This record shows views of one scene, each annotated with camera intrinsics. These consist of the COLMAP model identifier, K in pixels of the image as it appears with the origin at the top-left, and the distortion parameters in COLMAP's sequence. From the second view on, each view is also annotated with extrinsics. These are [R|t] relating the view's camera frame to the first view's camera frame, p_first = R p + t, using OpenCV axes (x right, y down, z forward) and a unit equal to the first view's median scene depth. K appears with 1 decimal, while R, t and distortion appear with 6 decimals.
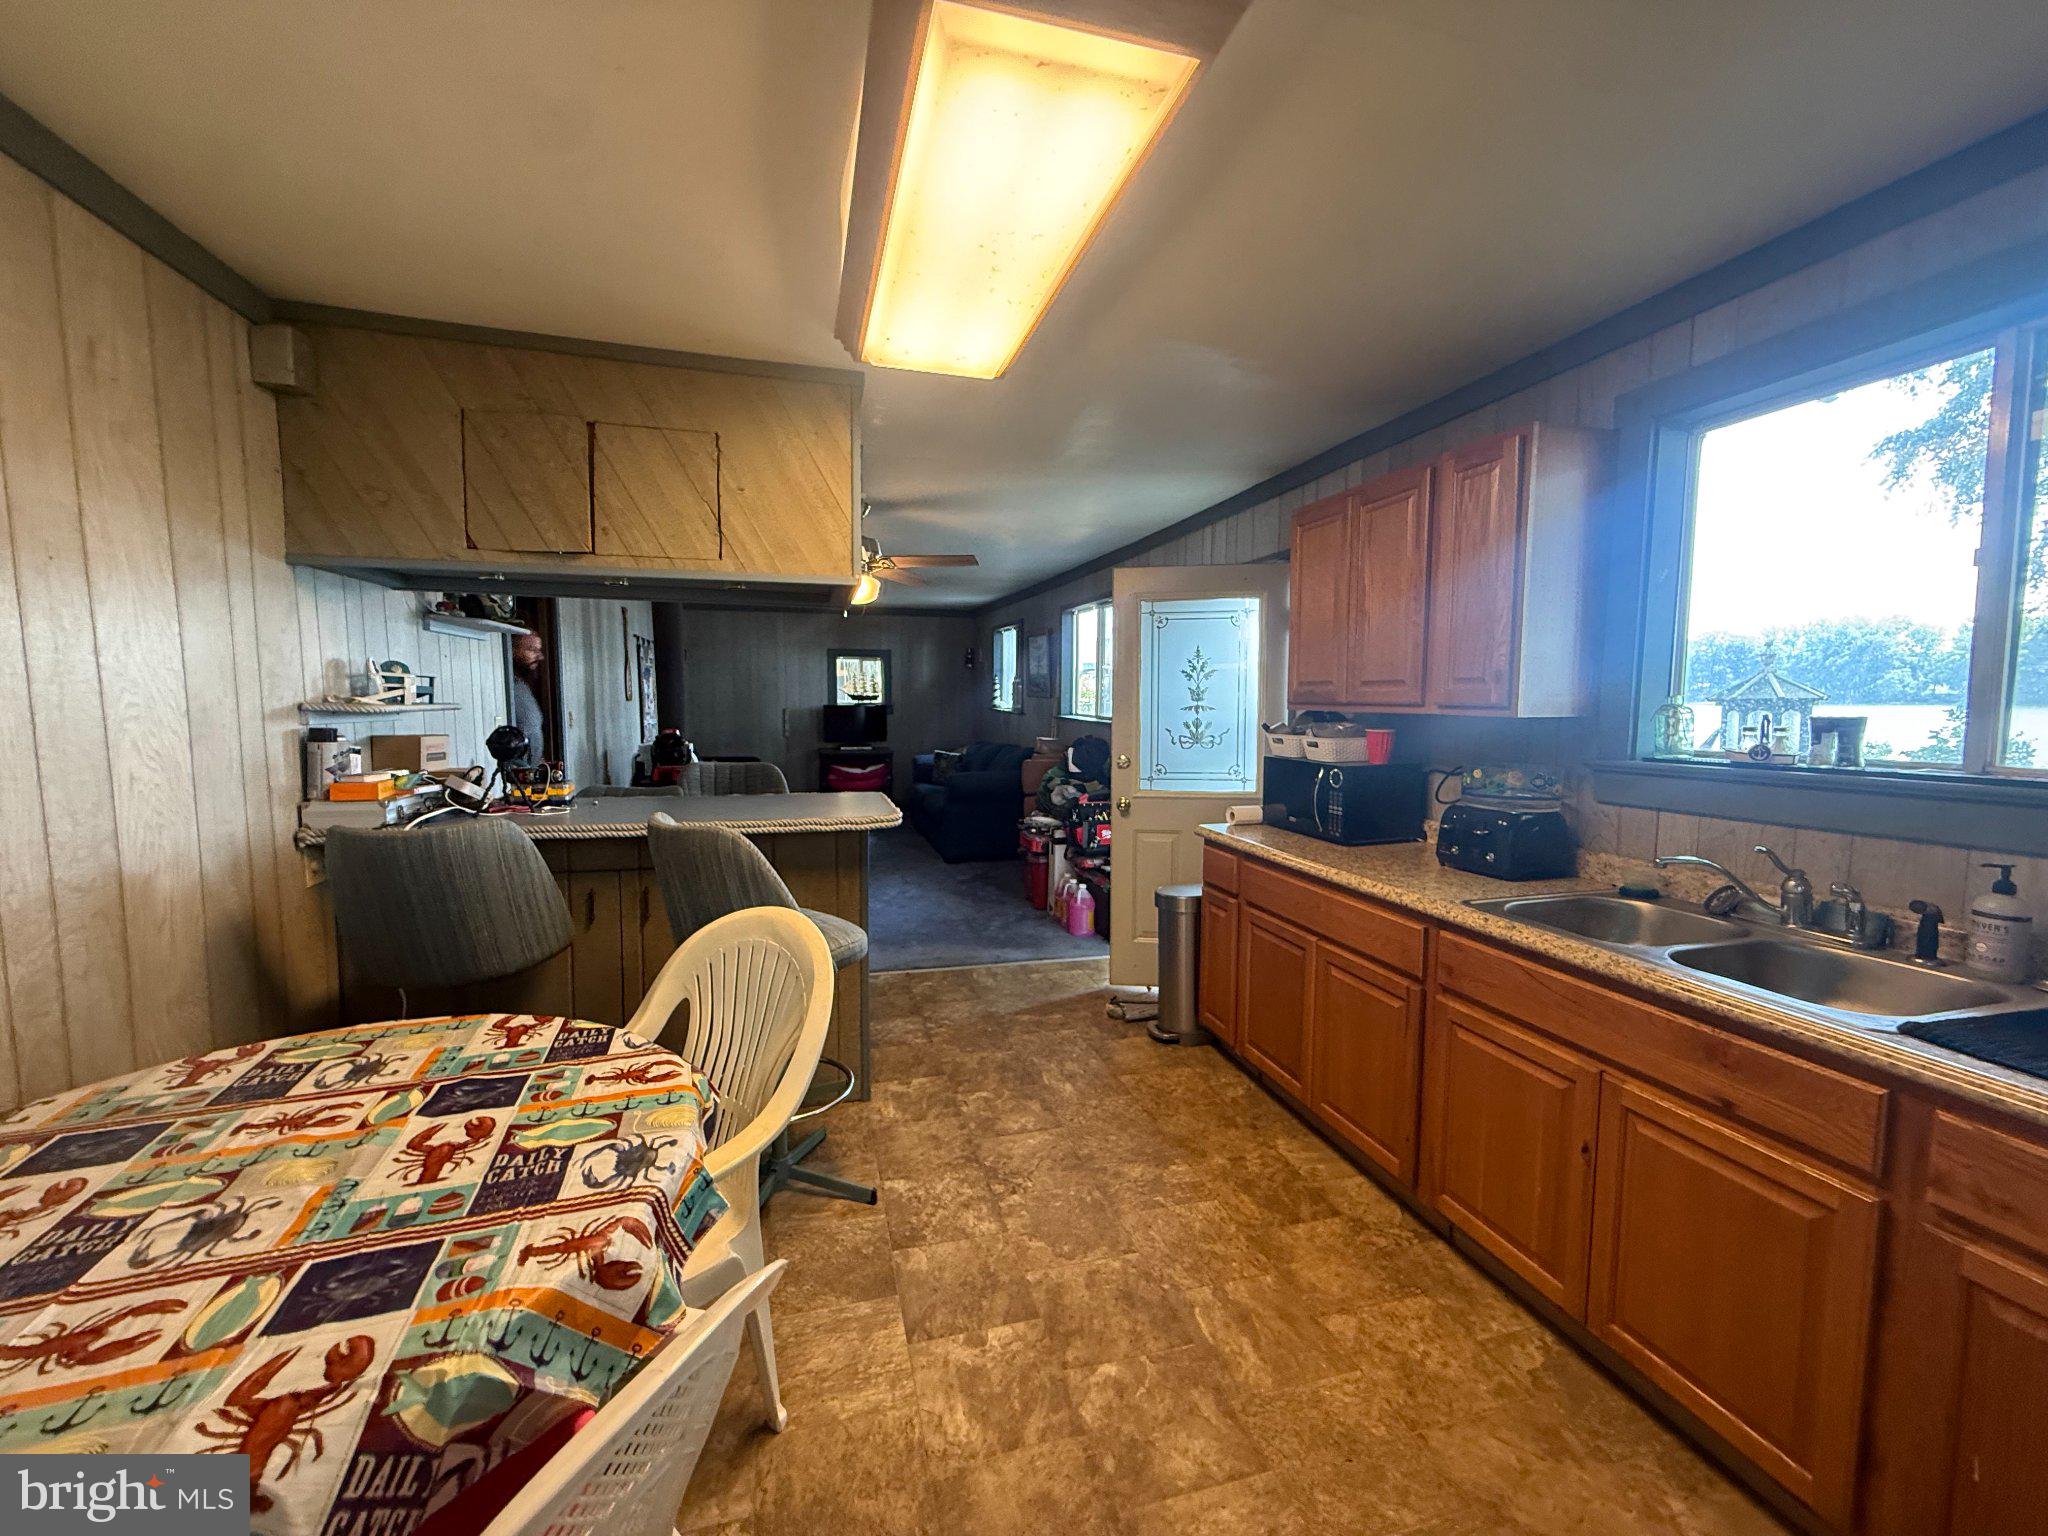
lens RADIAL K [[815.4, 0, 1017.8], [0, 815.4, 768.1], [0, 0, 1]] dist [-0.000098, 0.000337]
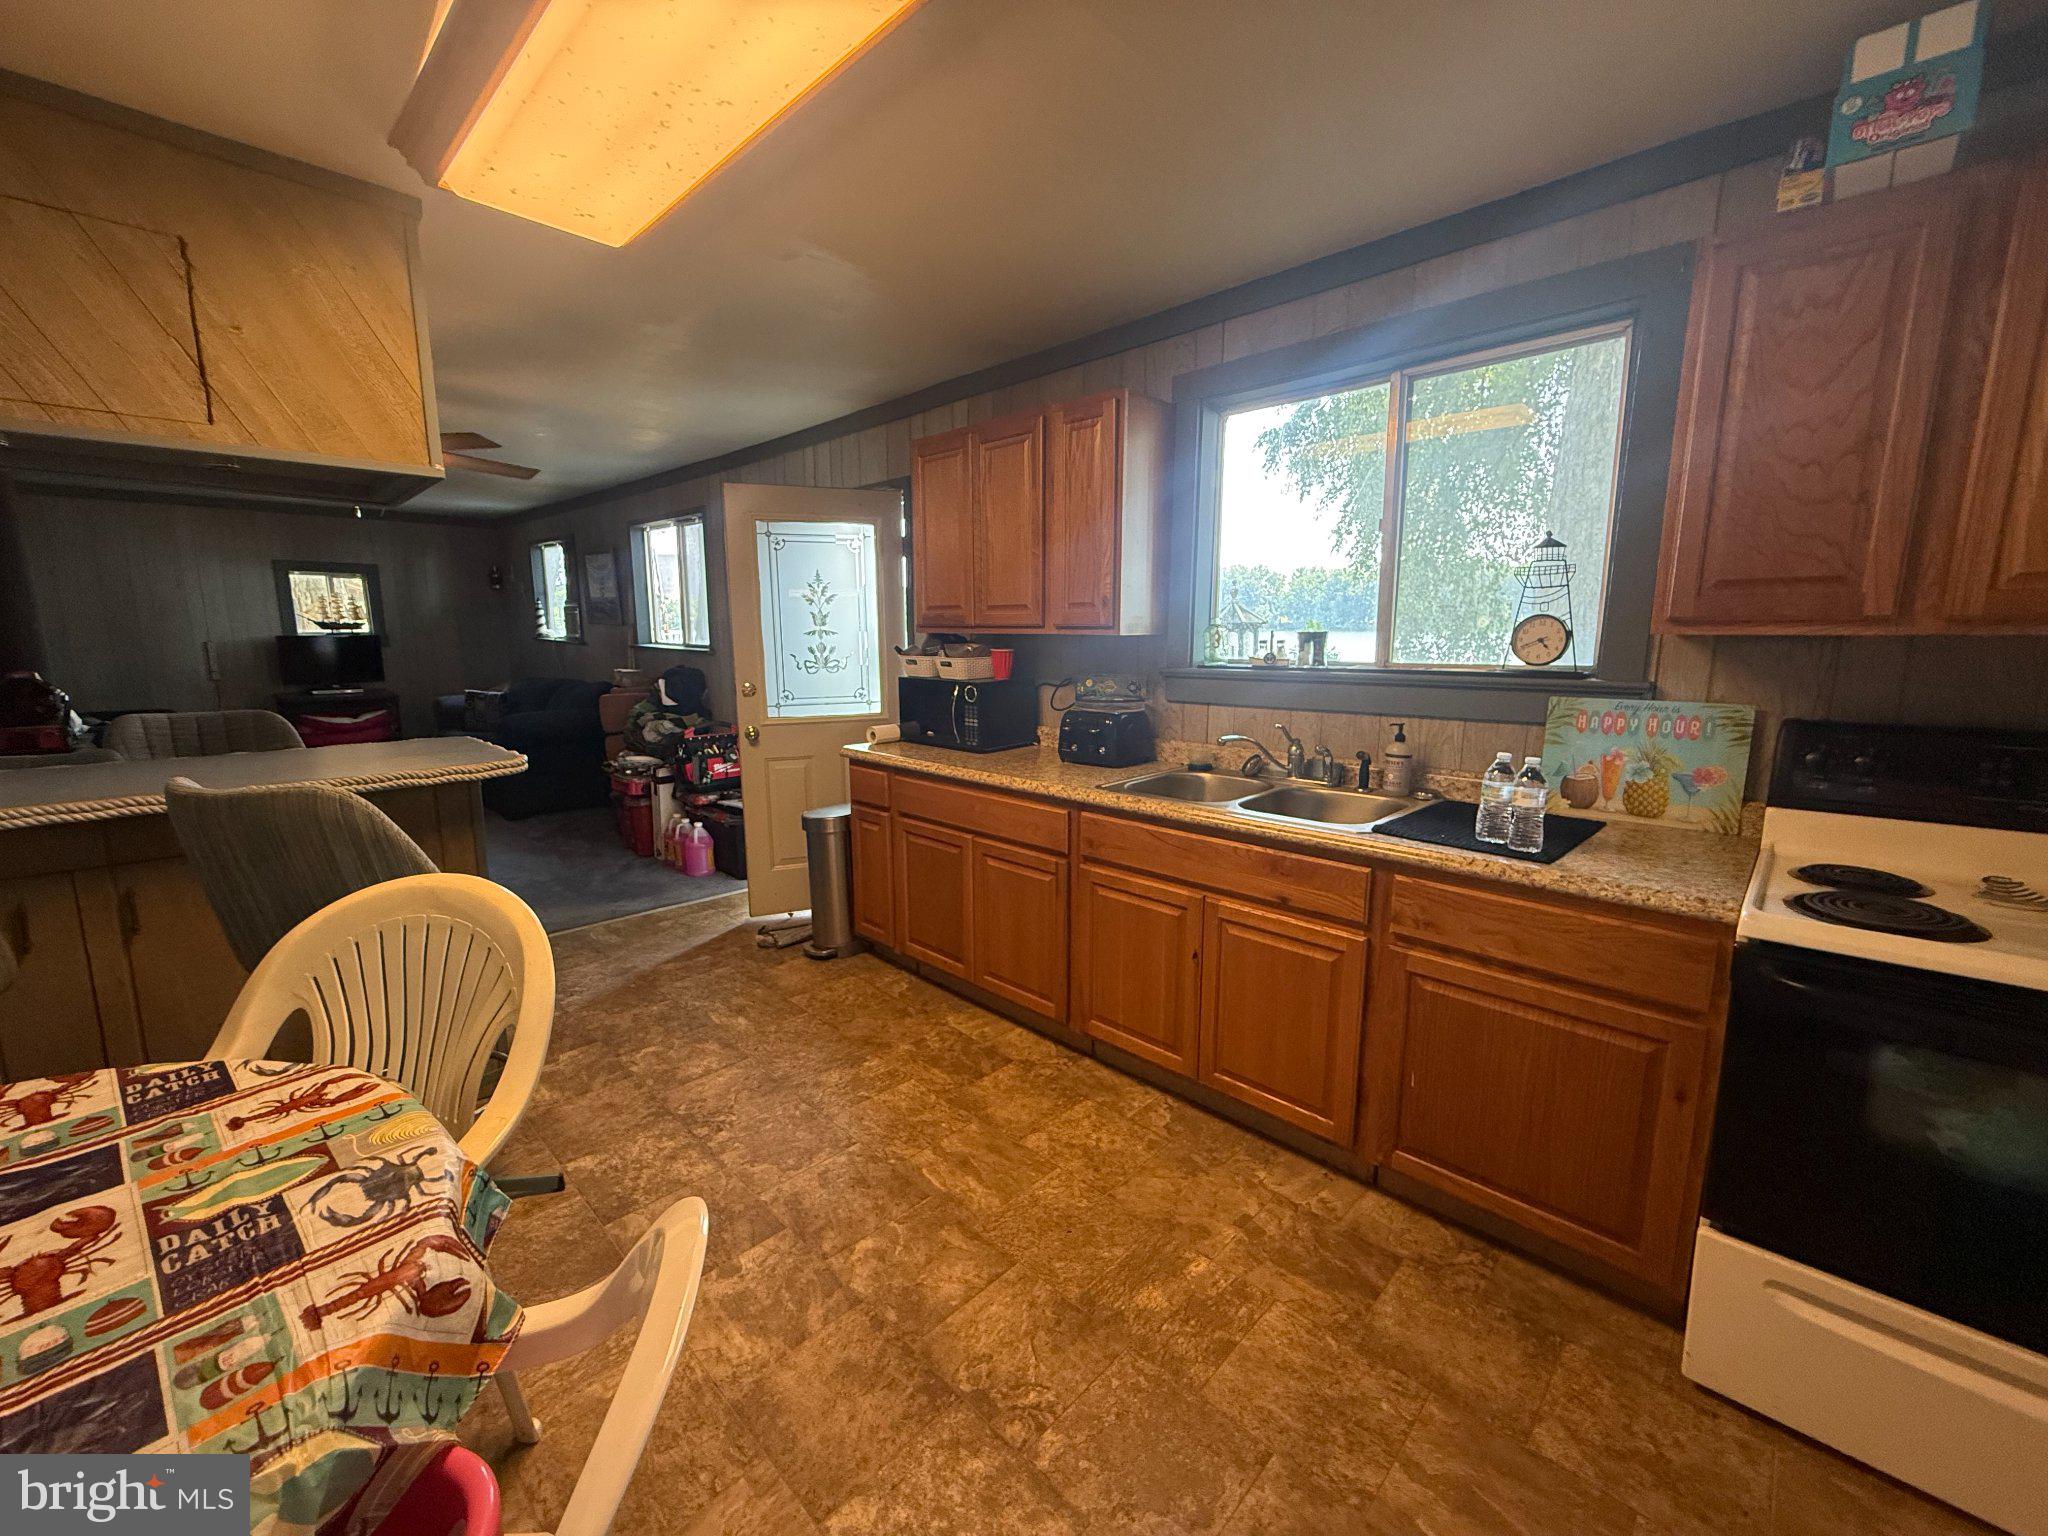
lens RADIAL K [[815.4, 0, 1015.8], [0, 815.4, 767.6], [0, 0, 1]] dist [-0.000098, 0.000337]
pose [[0.861988, -0.089211, 0.499017, -0.154932], [0.046740, 0.994187, 0.096997, 0.009736], [-0.504769, -0.060286, 0.861147, 0.004032]]
